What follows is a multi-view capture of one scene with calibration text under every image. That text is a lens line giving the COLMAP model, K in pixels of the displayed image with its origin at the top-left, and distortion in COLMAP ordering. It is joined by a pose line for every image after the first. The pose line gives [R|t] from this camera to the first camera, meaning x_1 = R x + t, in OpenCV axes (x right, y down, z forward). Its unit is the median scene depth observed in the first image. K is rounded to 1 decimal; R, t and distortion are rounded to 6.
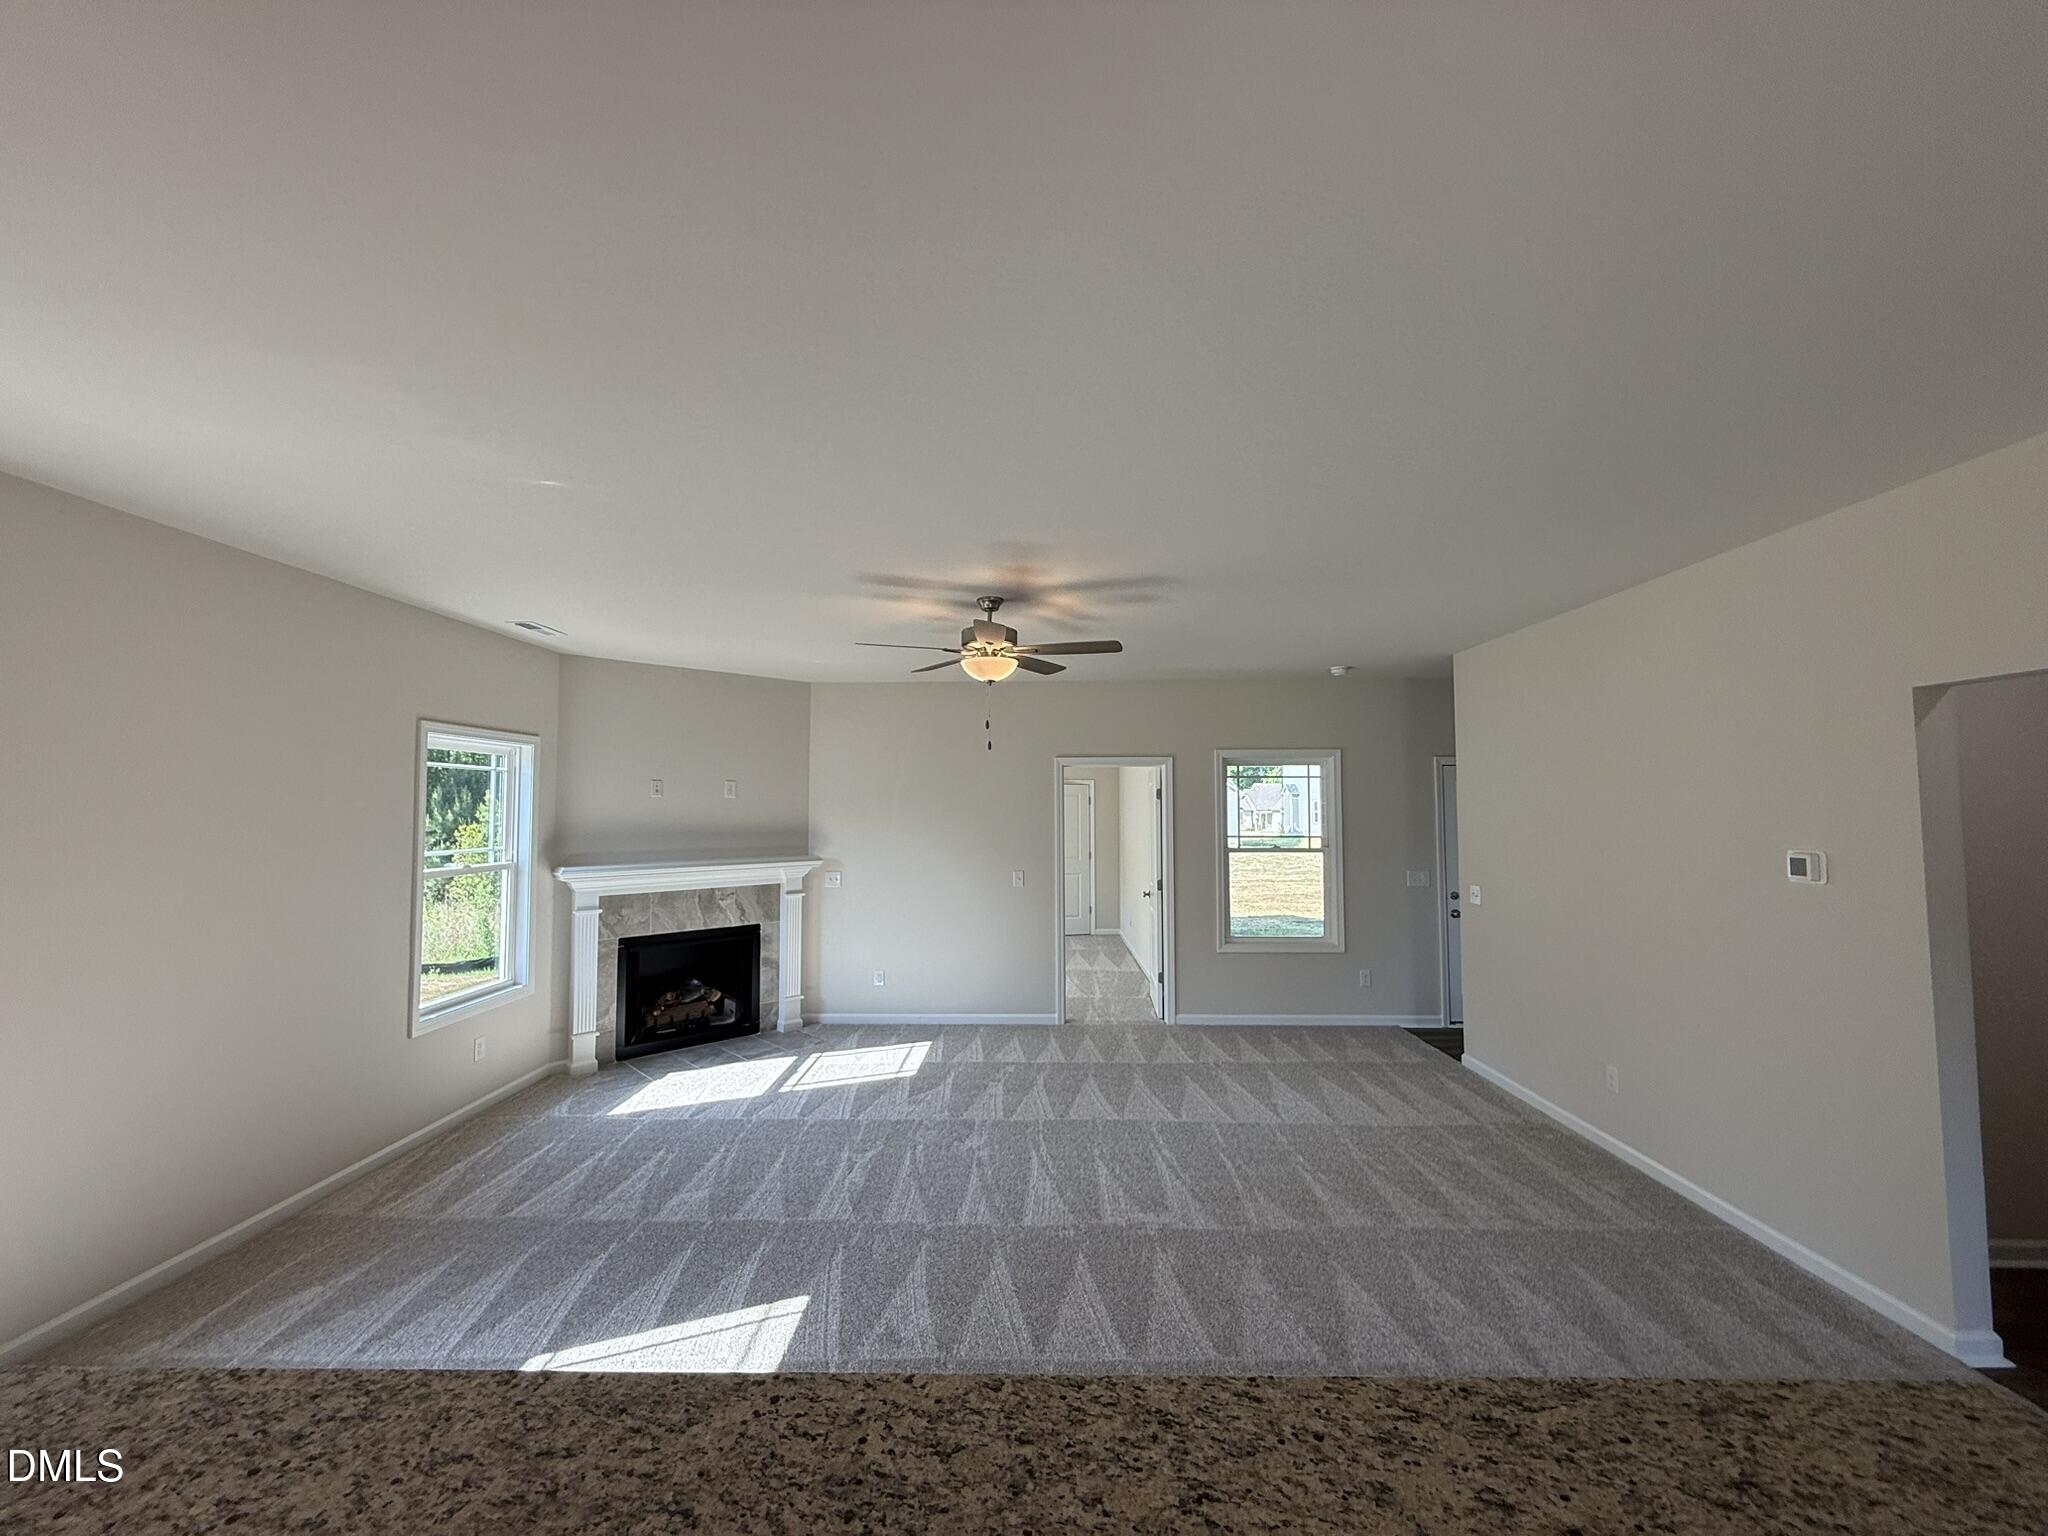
lens RADIAL K [[814.9, 0, 1017.0], [0, 814.9, 771.4], [0, 0, 1]] dist [0.000245, -0.000489]
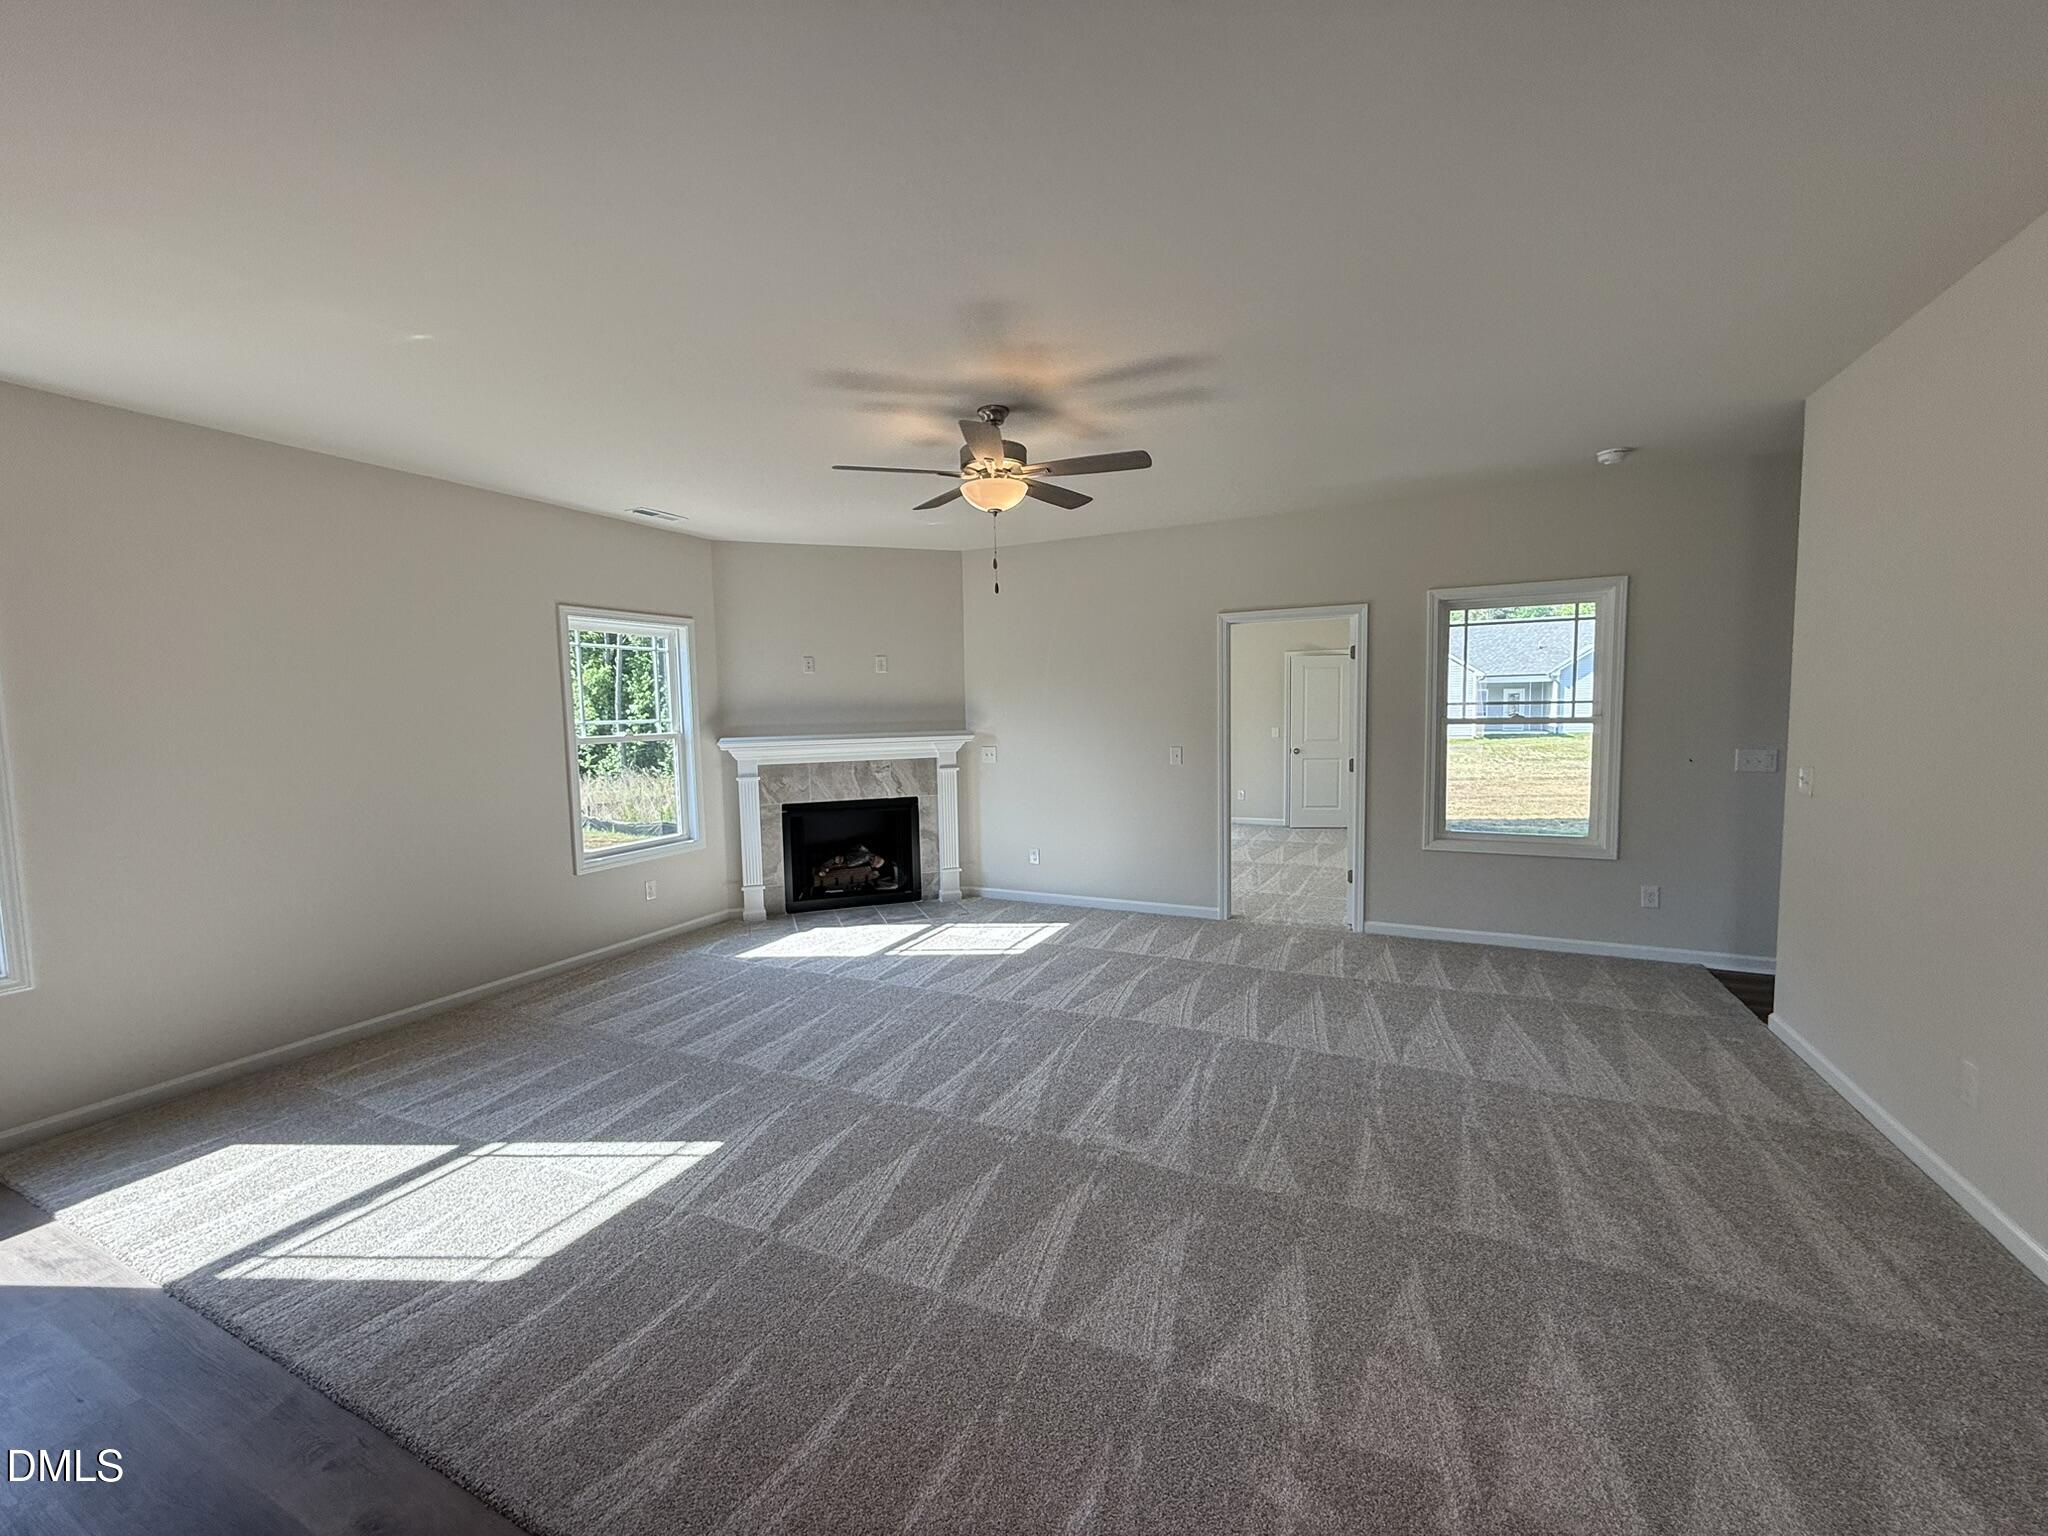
lens RADIAL K [[814.9, 0, 1017.0], [0, 814.9, 771.4], [0, 0, 1]] dist [0.000245, -0.000489]
pose [[0.910515, 0.017009, -0.413125, 0.253320], [0.037655, 0.991591, 0.123815, 0.039556], [0.411757, -0.128292, 0.902218, 0.156710]]
